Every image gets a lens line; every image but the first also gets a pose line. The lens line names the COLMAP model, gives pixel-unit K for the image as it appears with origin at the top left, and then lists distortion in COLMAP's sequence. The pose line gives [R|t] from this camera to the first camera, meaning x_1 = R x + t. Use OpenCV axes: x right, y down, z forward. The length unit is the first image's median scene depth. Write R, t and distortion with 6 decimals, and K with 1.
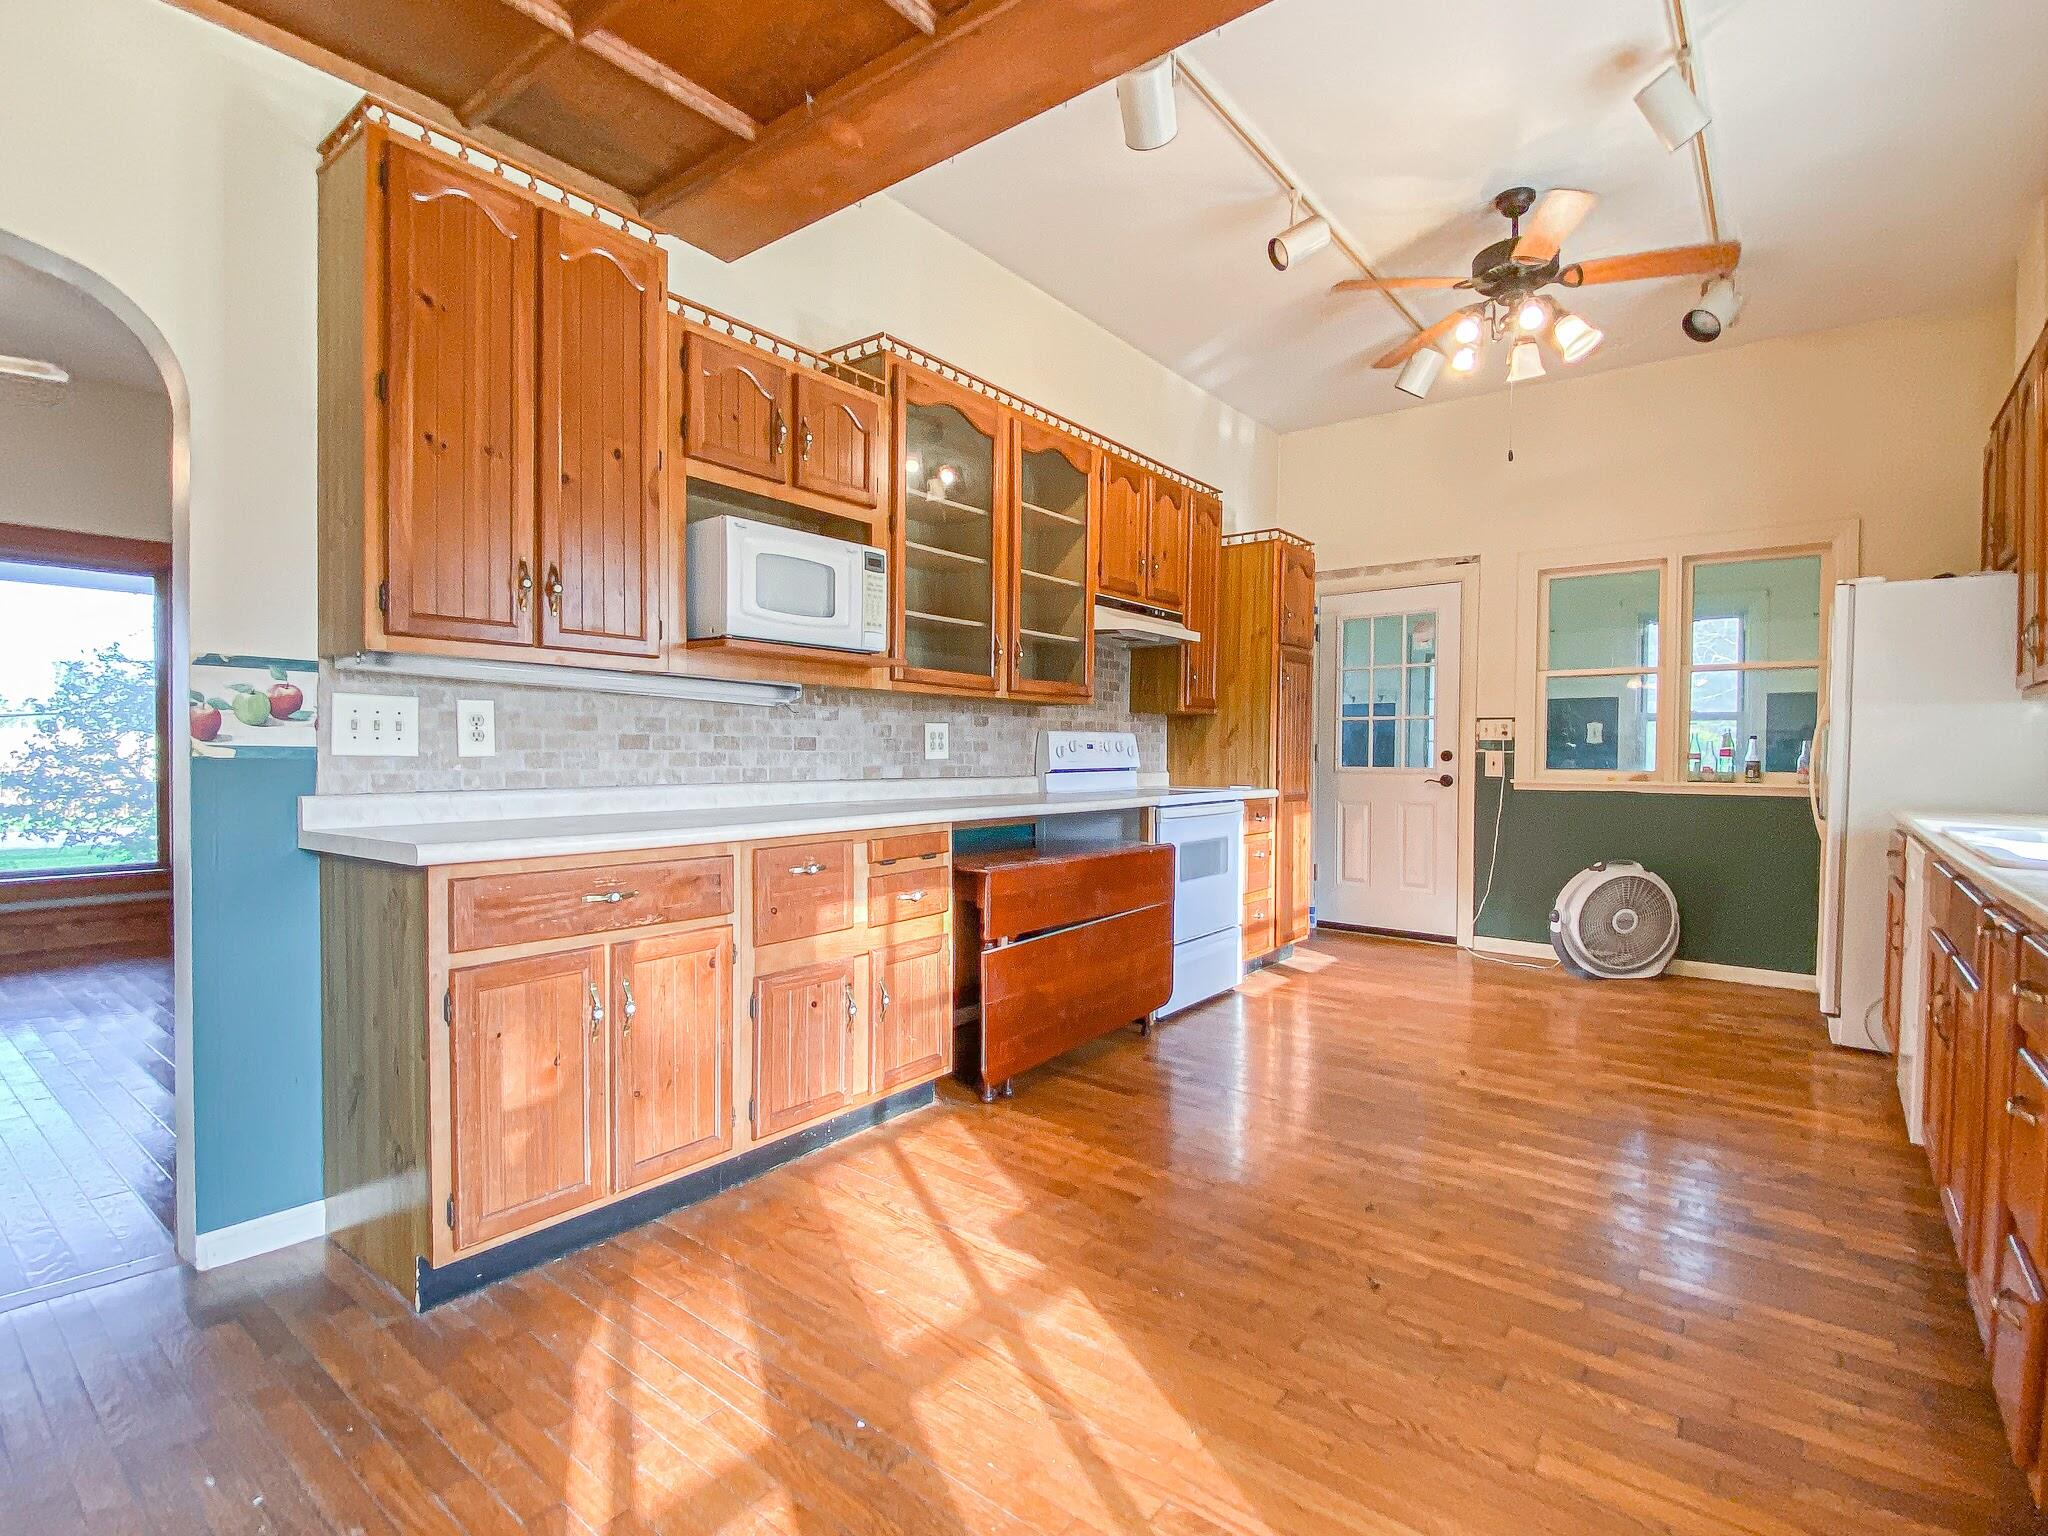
lens RADIAL K [[997.2, 0, 1026.7], [0, 997.2, 772.1], [0, 0, 1]] dist [-0.002251, -0.001600]
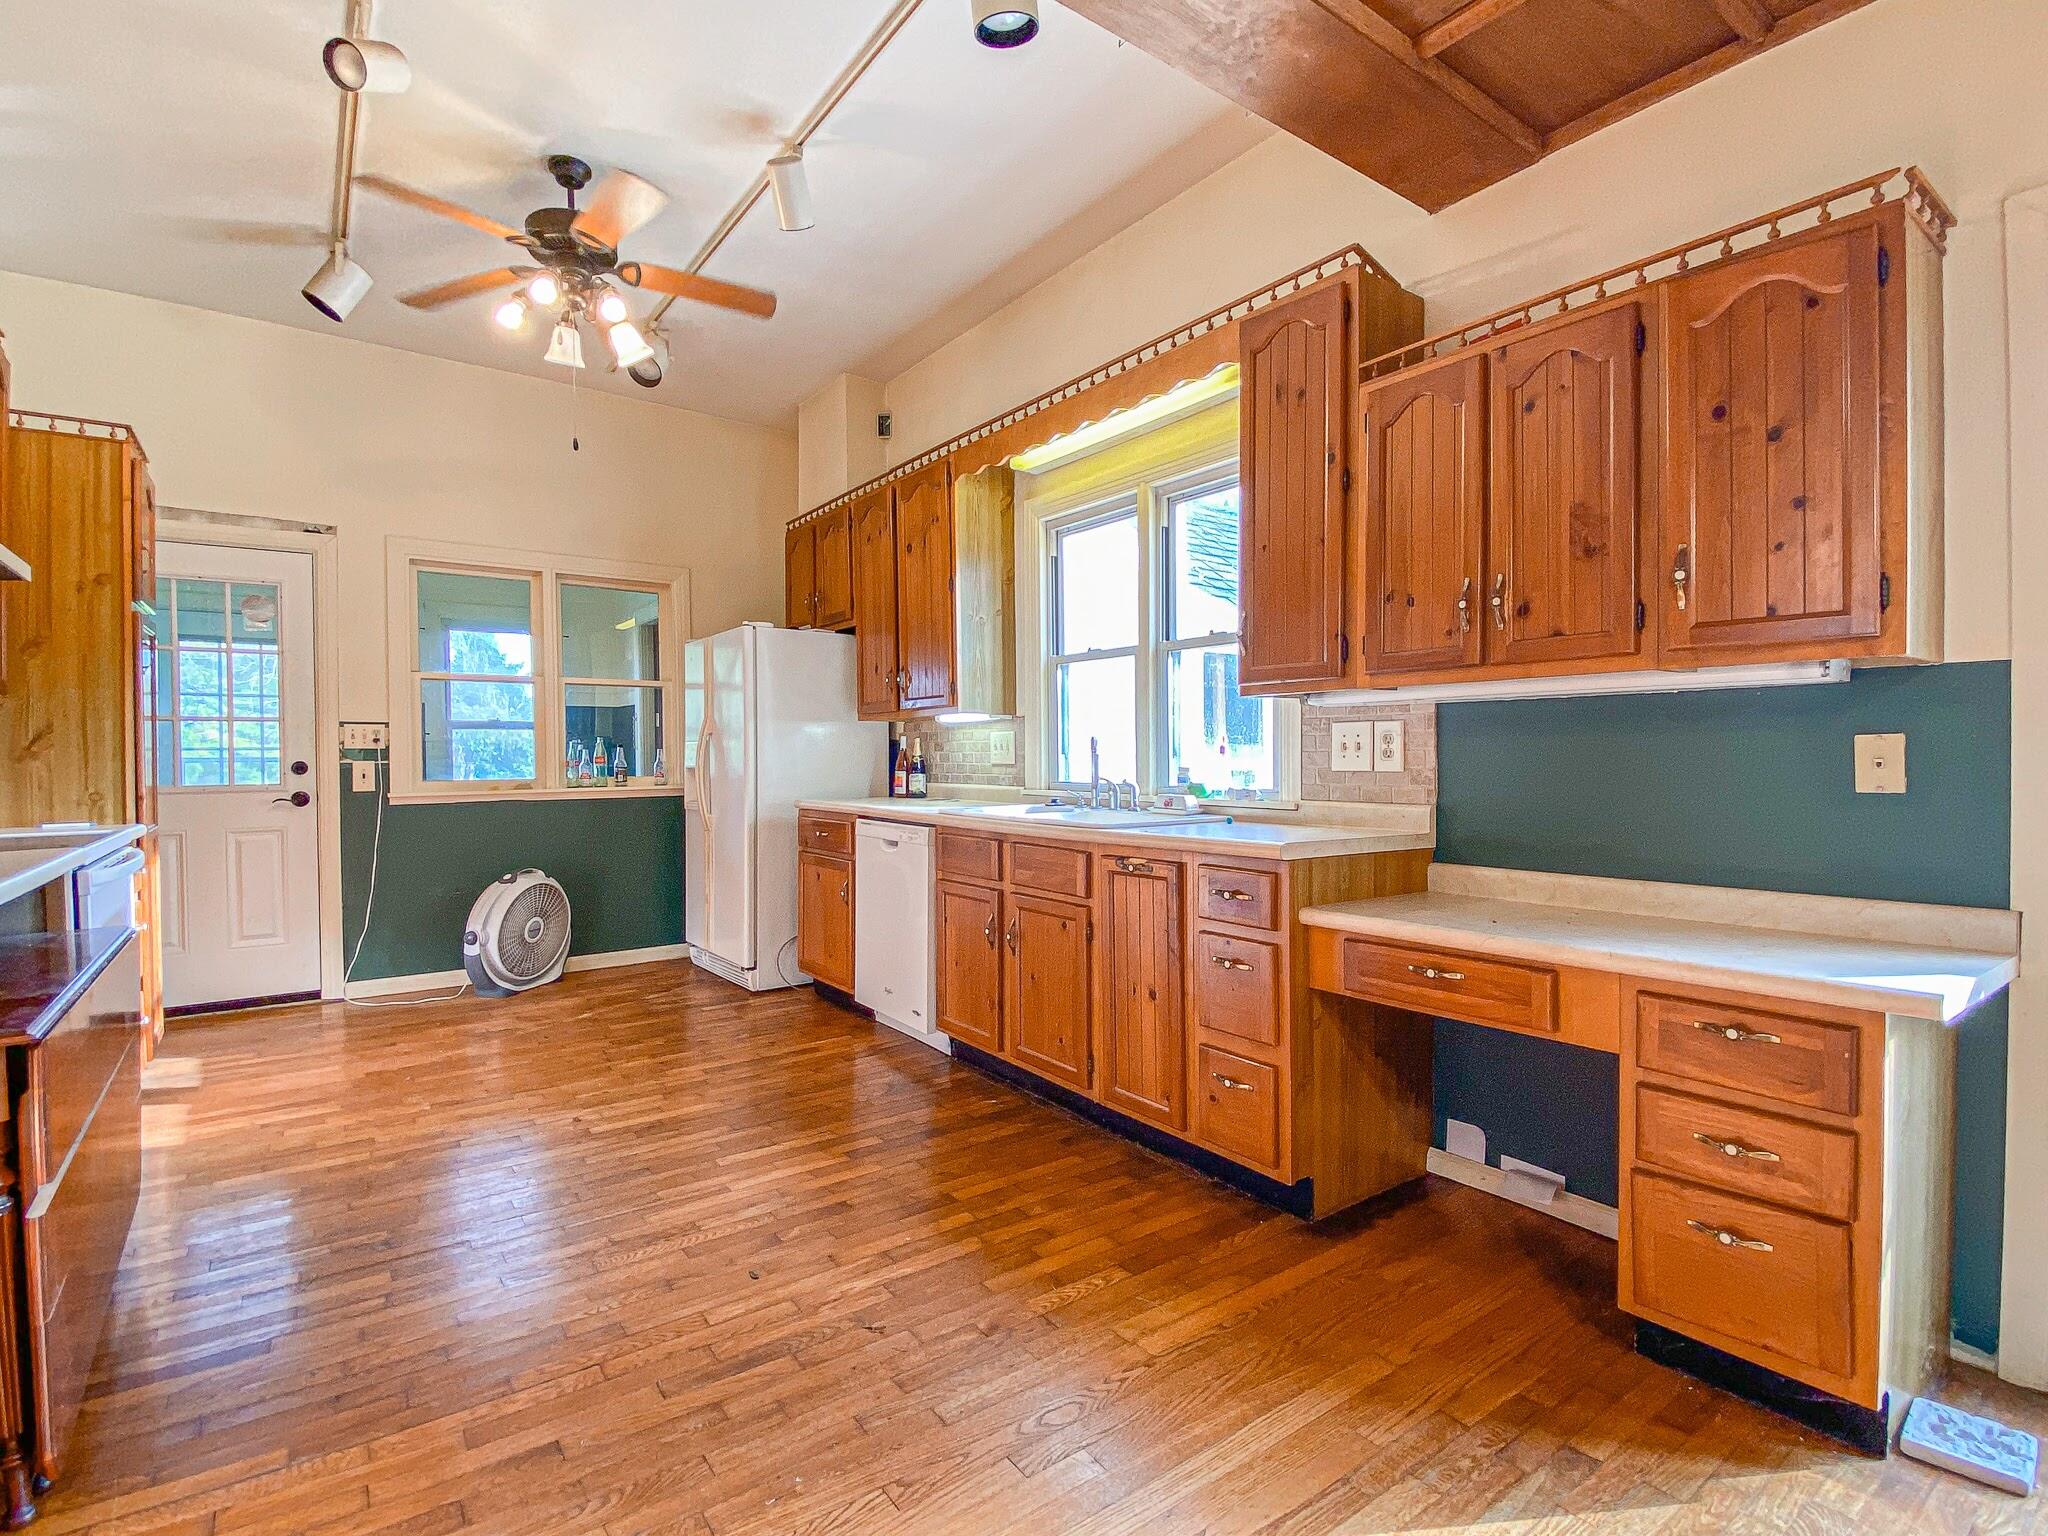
lens RADIAL K [[976.6, 0, 1024.3], [0, 976.6, 773.8], [0, 0, 1]] dist [0.012572, -0.015446]
pose [[0.264164, -0.024848, 0.964158, -0.285501], [0.029275, 0.999414, 0.017736, -0.013047], [-0.964033, 0.023541, 0.264736, 0.353259]]
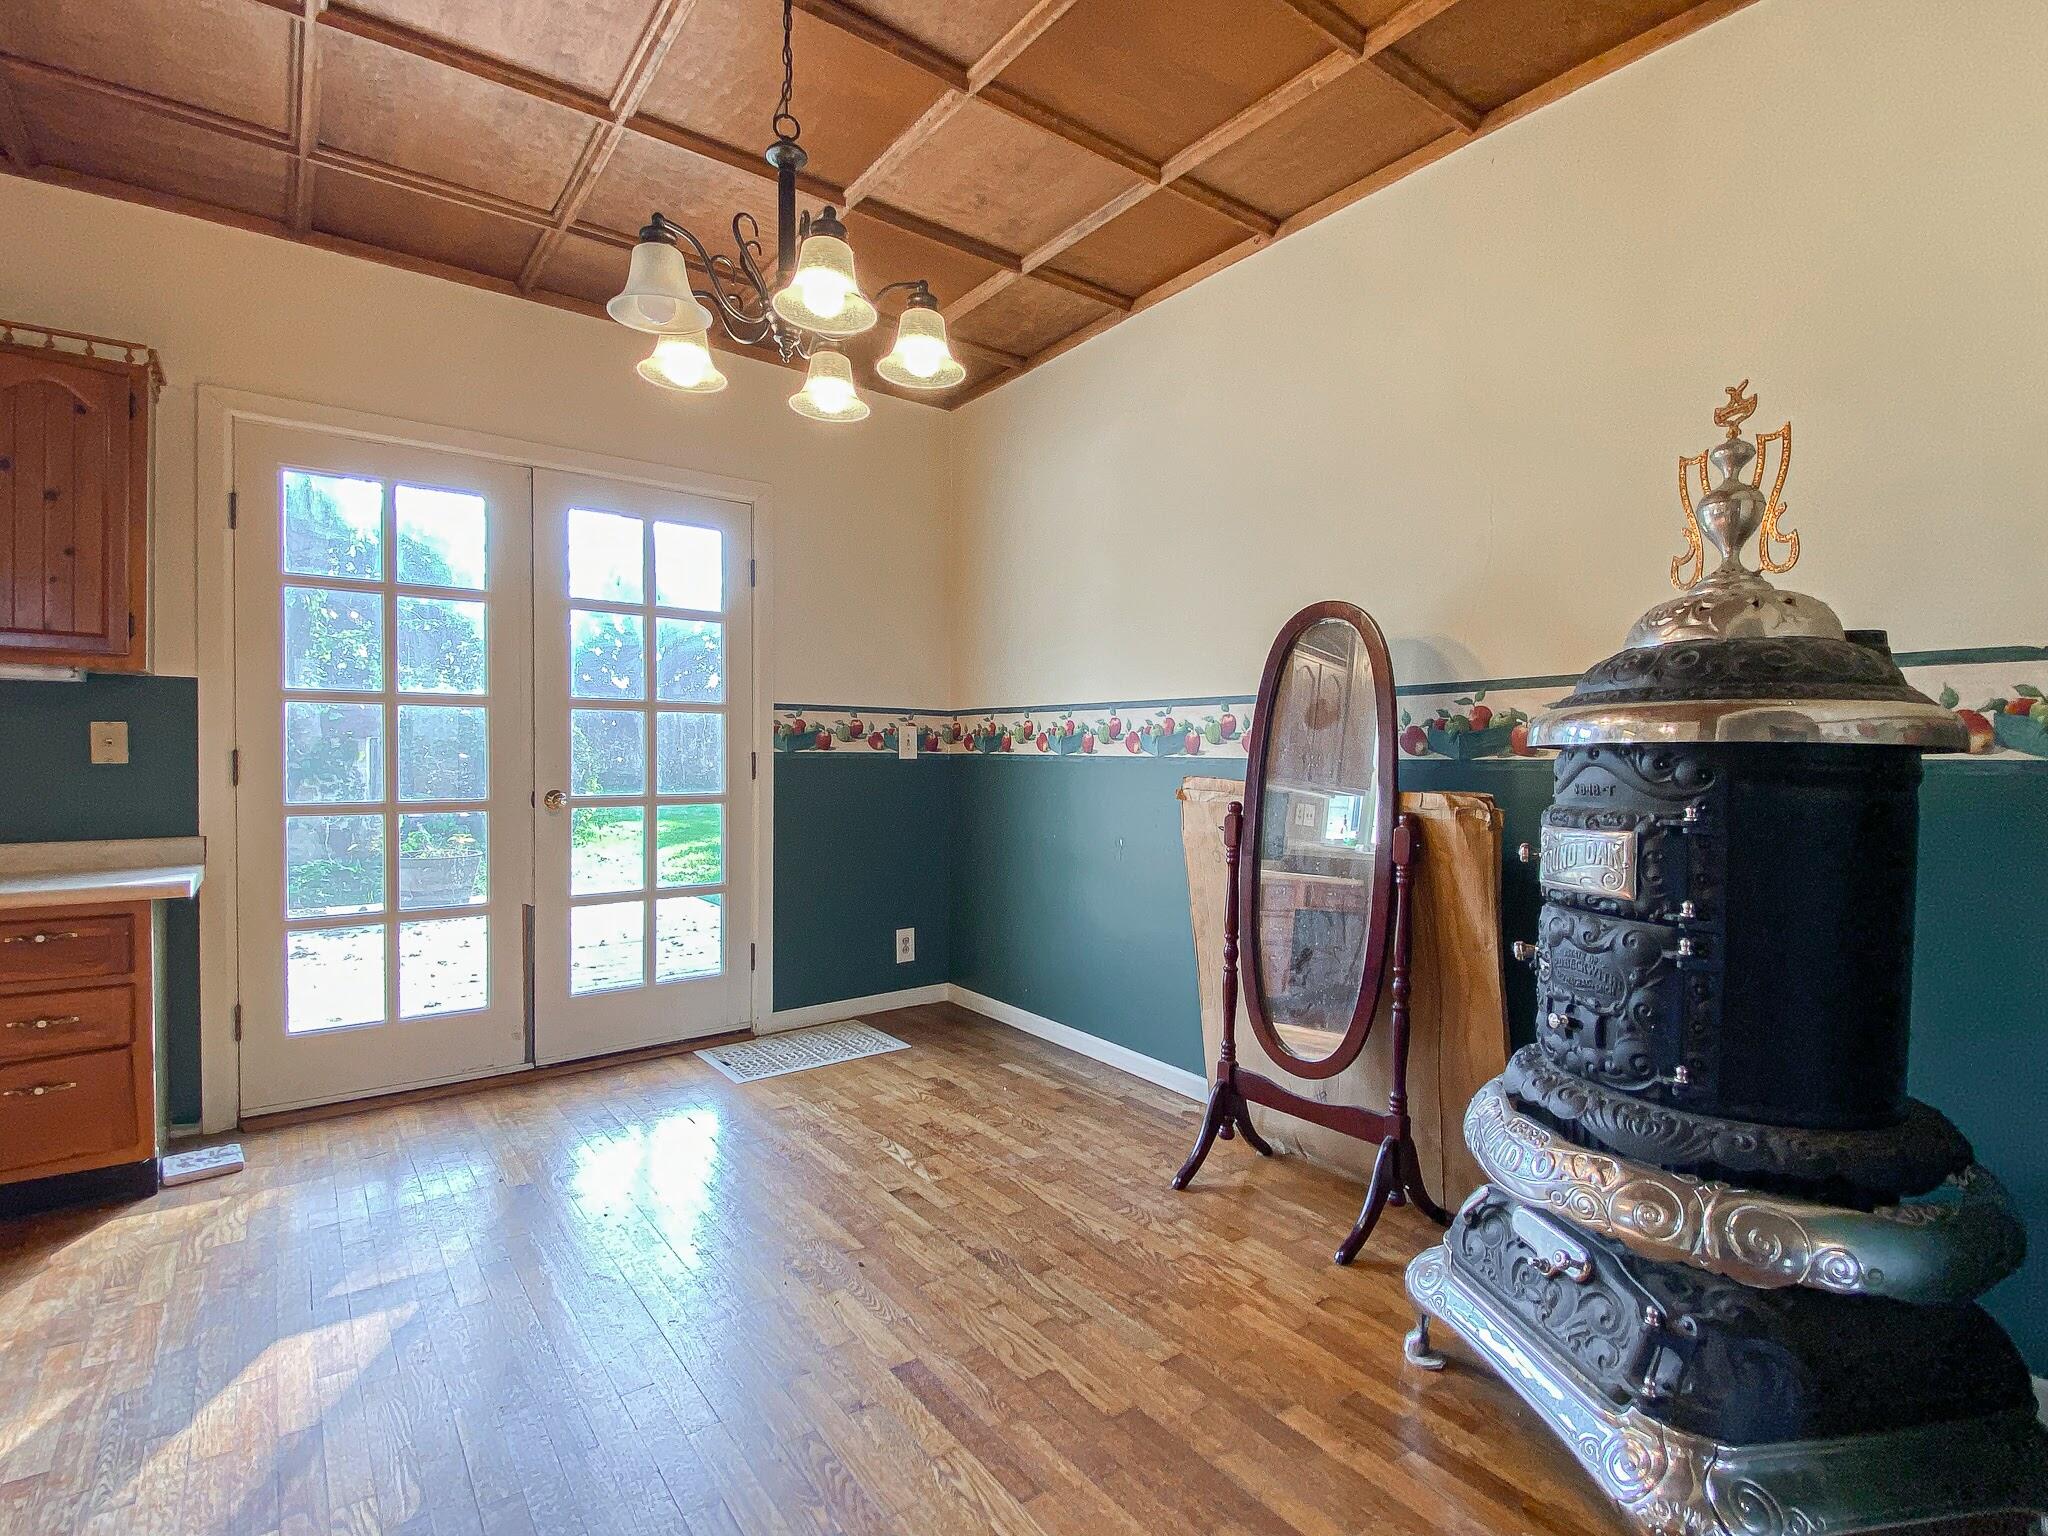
lens RADIAL K [[971.6, 0, 1011.0], [0, 971.6, 770.7], [0, 0, 1]] dist [-0.000003, -0.001338]
pose [[-0.966716, -0.023345, 0.254784, -0.520949], [-0.014170, 0.999185, 0.037787, -0.012116], [-0.255458, 0.032919, -0.966259, 0.605389]]
